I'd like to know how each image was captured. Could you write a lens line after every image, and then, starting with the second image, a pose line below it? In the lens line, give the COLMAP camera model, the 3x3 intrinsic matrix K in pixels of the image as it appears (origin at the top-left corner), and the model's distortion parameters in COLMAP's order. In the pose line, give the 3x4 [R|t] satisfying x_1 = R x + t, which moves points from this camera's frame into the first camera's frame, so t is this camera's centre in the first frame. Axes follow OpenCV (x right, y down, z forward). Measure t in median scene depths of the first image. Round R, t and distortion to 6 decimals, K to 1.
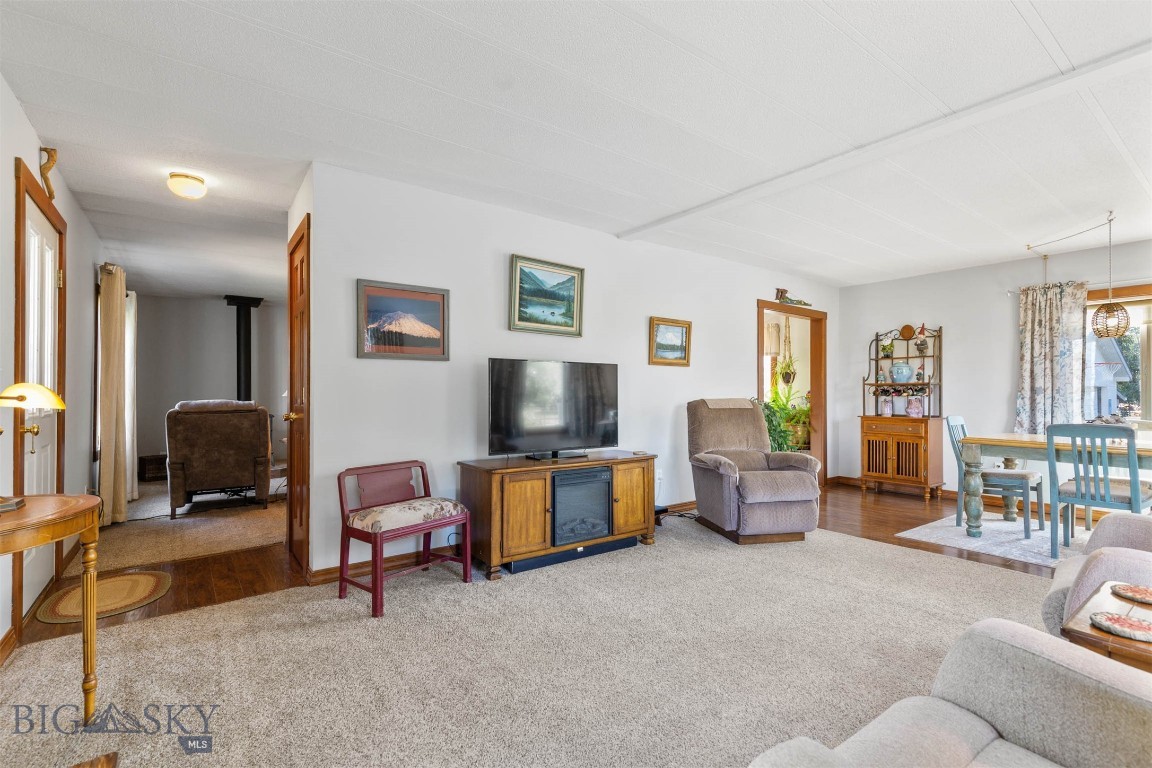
lens RADIAL K [[522.8, 0, 577.6], [0, 522.8, 387.3], [0, 0, 1]] dist [0.007511, 0.000101]
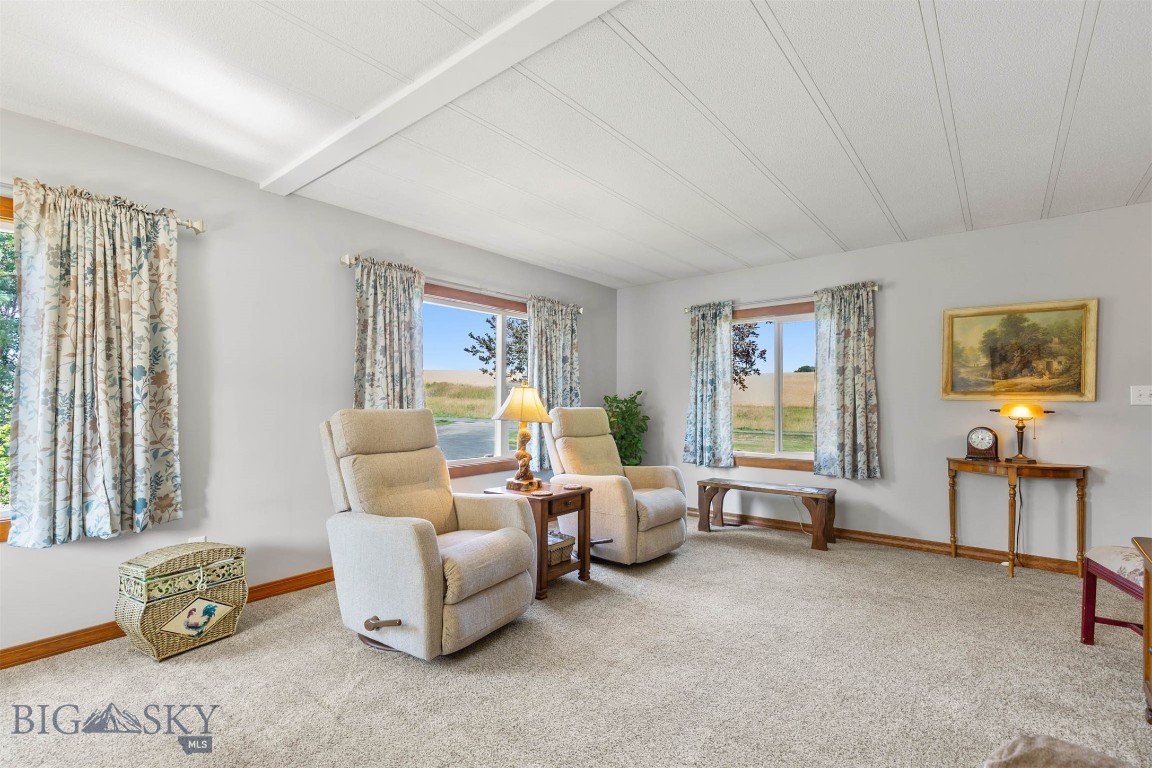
lens RADIAL K [[522.8, 0, 572.9], [0, 522.8, 395.0], [0, 0, 1]] dist [0.007511, 0.000101]
pose [[-0.968479, -0.004951, -0.249046, 0.427305], [-0.001813, 0.999916, -0.012828, -0.003777], [0.249088, -0.011972, -0.968407, 0.929104]]
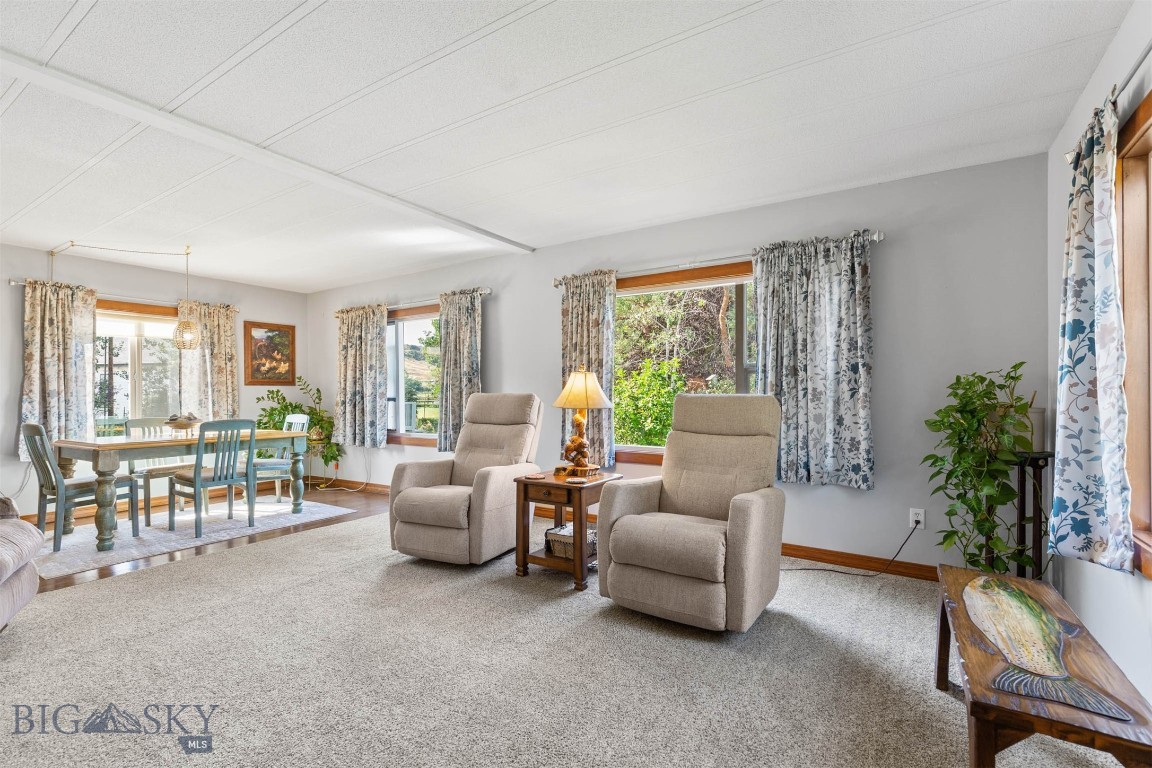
lens RADIAL K [[522.8, 0, 572.8], [0, 522.8, 386.1], [0, 0, 1]] dist [0.007511, 0.000101]
pose [[-0.345252, 0.009964, 0.938457, -0.348119], [-0.001131, 0.999938, -0.011033, 0.002468], [-0.938509, -0.004871, -0.345220, 0.467136]]
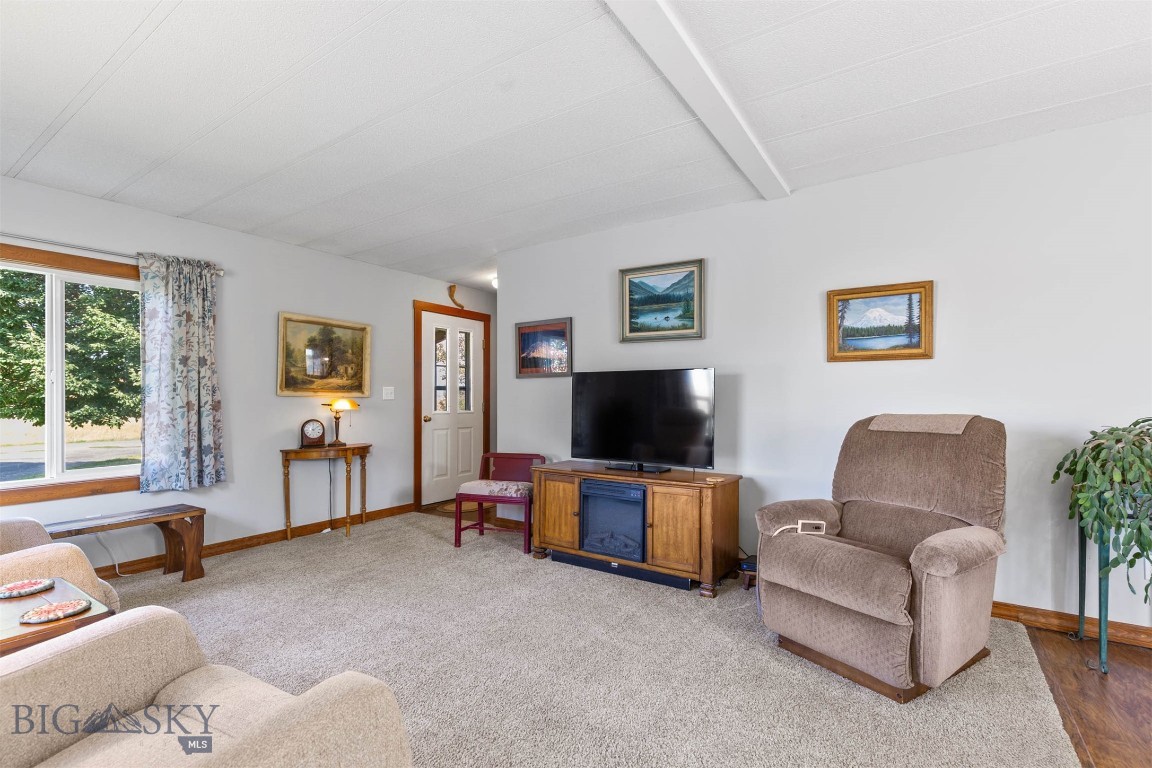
lens RADIAL K [[522.8, 0, 574.3], [0, 522.8, 402.5], [0, 0, 1]] dist [0.007511, 0.000101]
pose [[0.329303, 0.000780, -0.944224, 0.650357], [0.007821, 0.999963, 0.003554, 0.003898], [0.944192, -0.008555, 0.329285, 0.446349]]
